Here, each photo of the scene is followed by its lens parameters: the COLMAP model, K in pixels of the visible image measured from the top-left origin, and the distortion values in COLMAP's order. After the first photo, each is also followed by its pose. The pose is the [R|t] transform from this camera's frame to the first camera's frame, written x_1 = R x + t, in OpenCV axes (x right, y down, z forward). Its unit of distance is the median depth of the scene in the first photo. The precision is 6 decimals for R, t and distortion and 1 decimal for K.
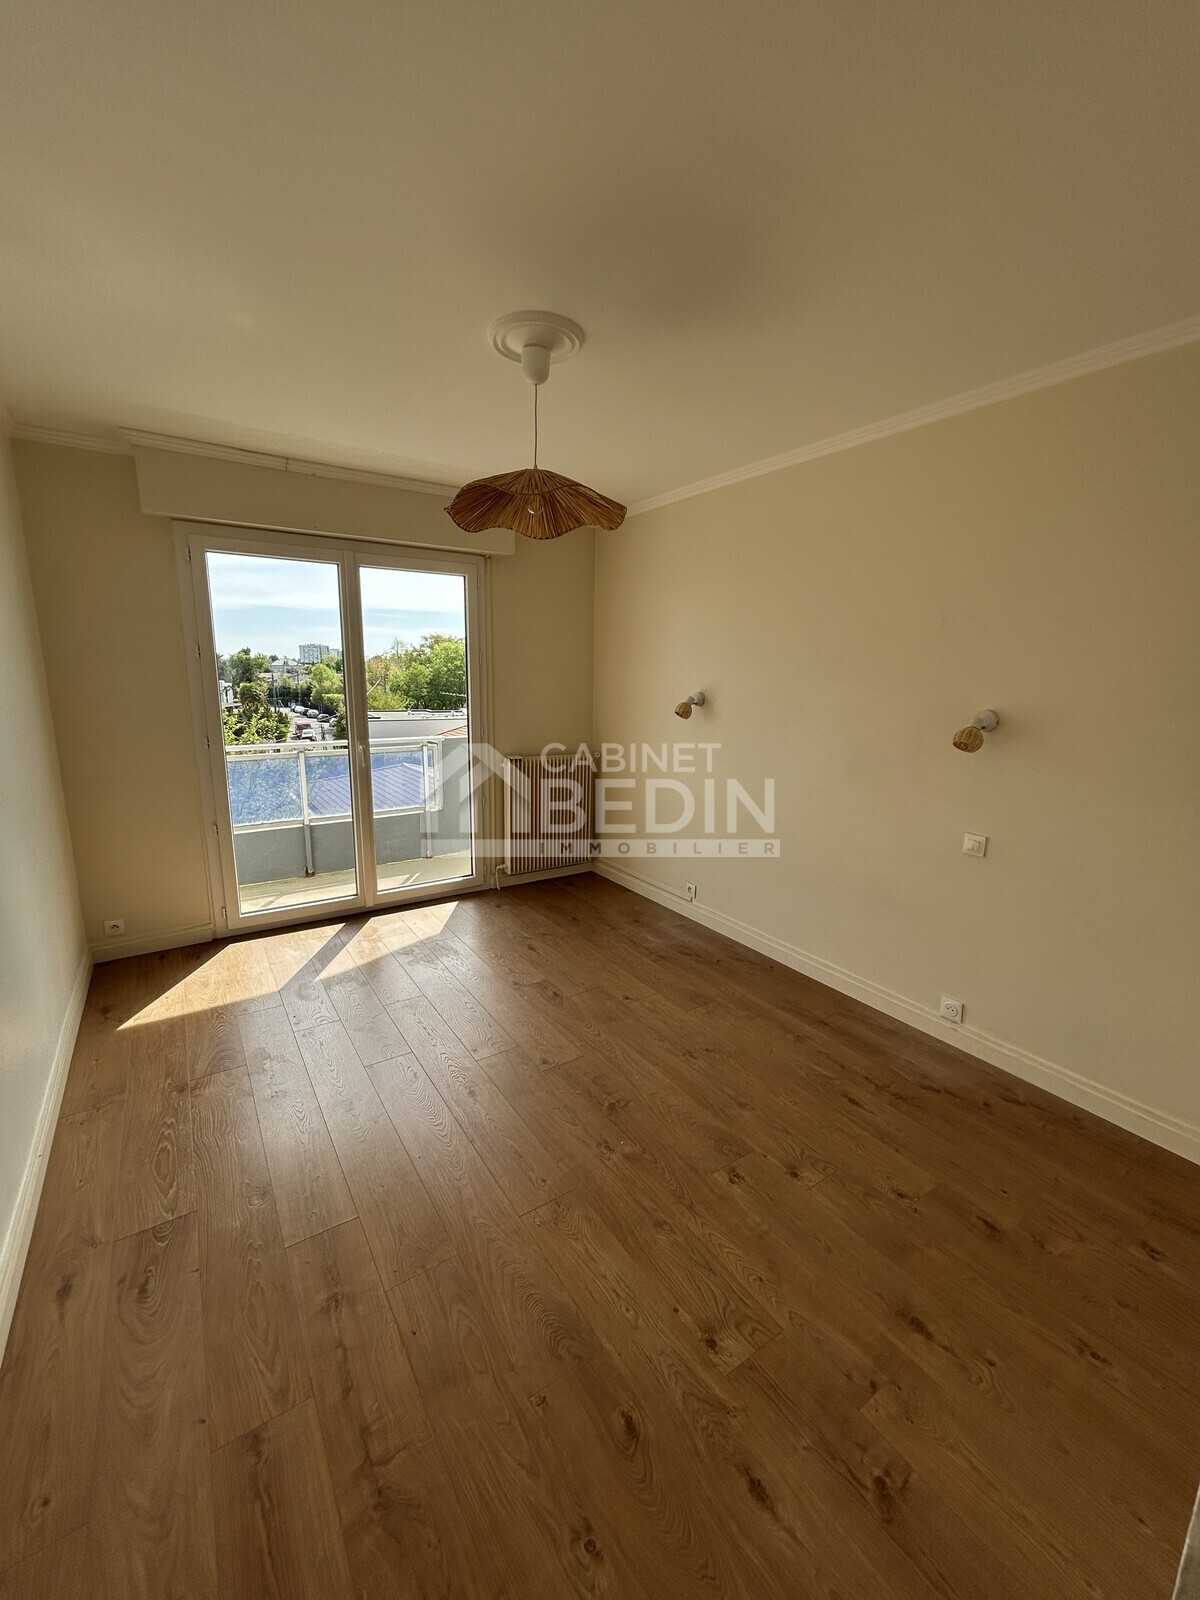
lens RADIAL K [[643.2, 0, 596.5], [0, 643.2, 810.4], [0, 0, 1]] dist [-0.000933, -0.000524]
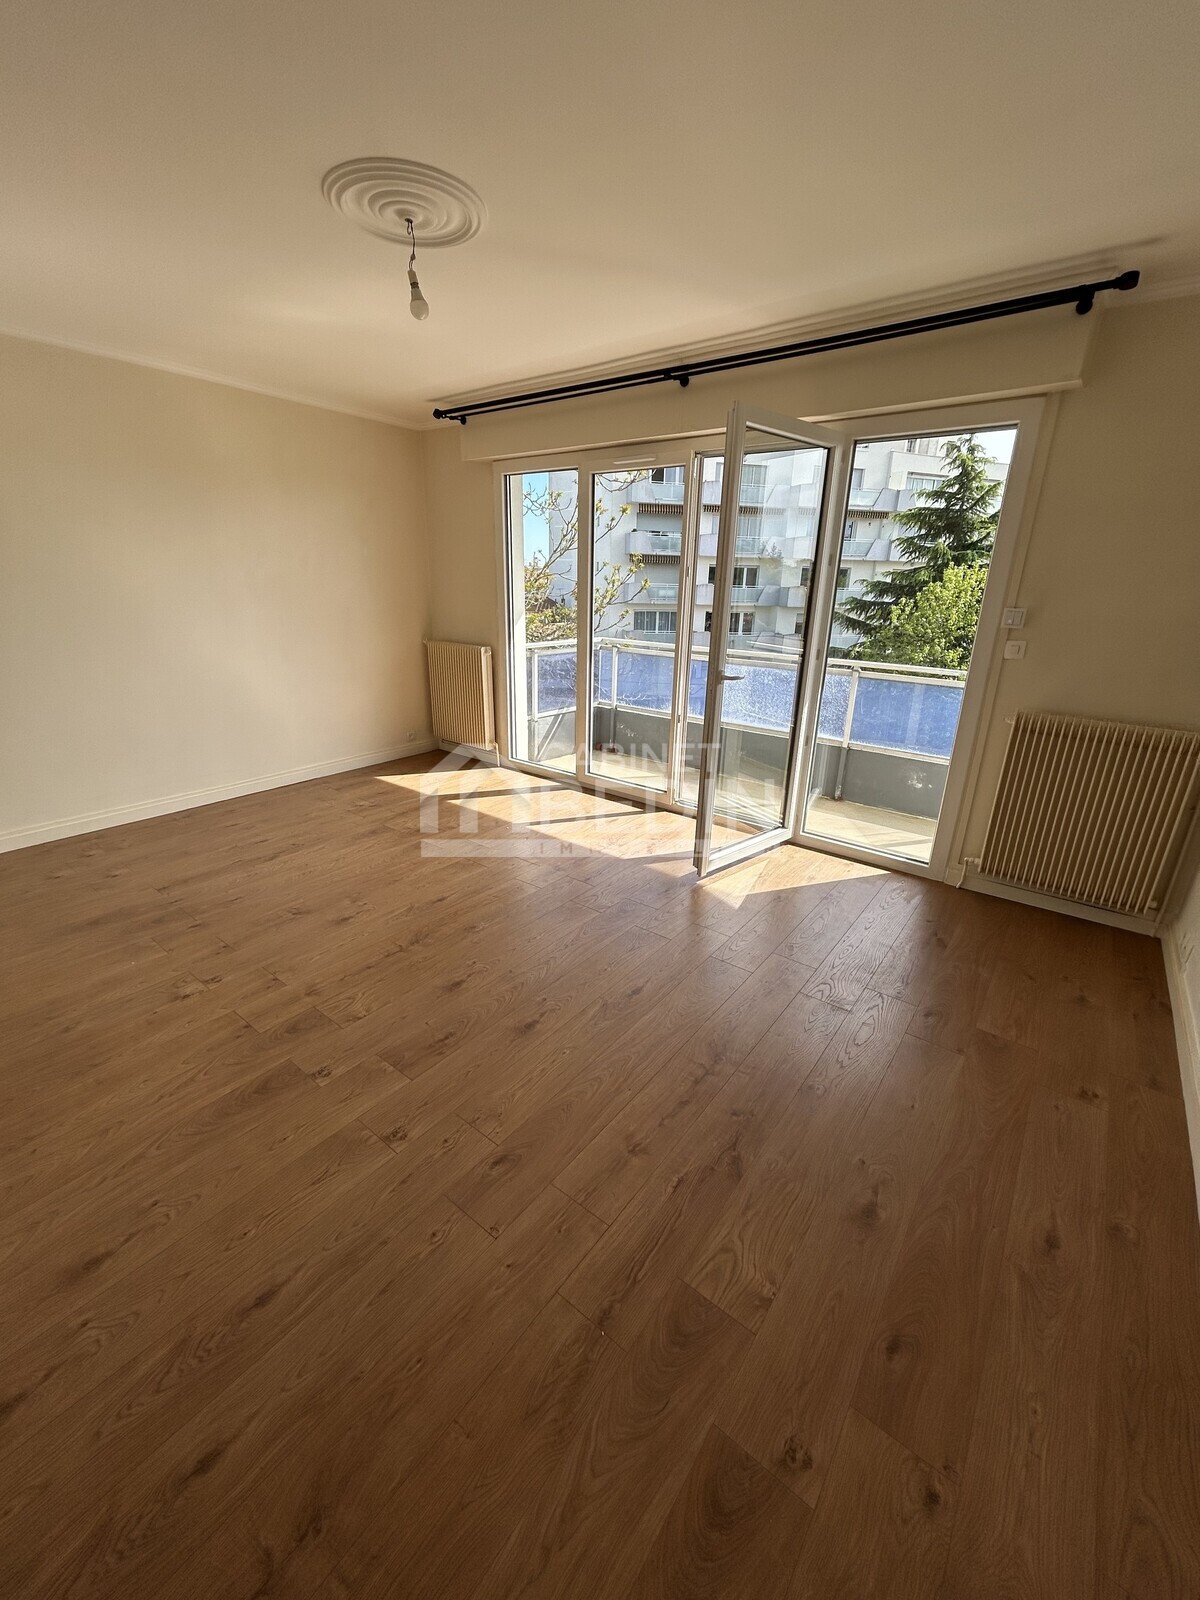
lens RADIAL K [[643.2, 0, 605.3], [0, 643.2, 791.7], [0, 0, 1]] dist [-0.000933, -0.000524]
pose [[-0.315207, -0.337639, 0.886930, -0.374652], [0.158125, 0.902823, 0.399885, -0.095159], [-0.935757, 0.266292, -0.231187, 0.354232]]
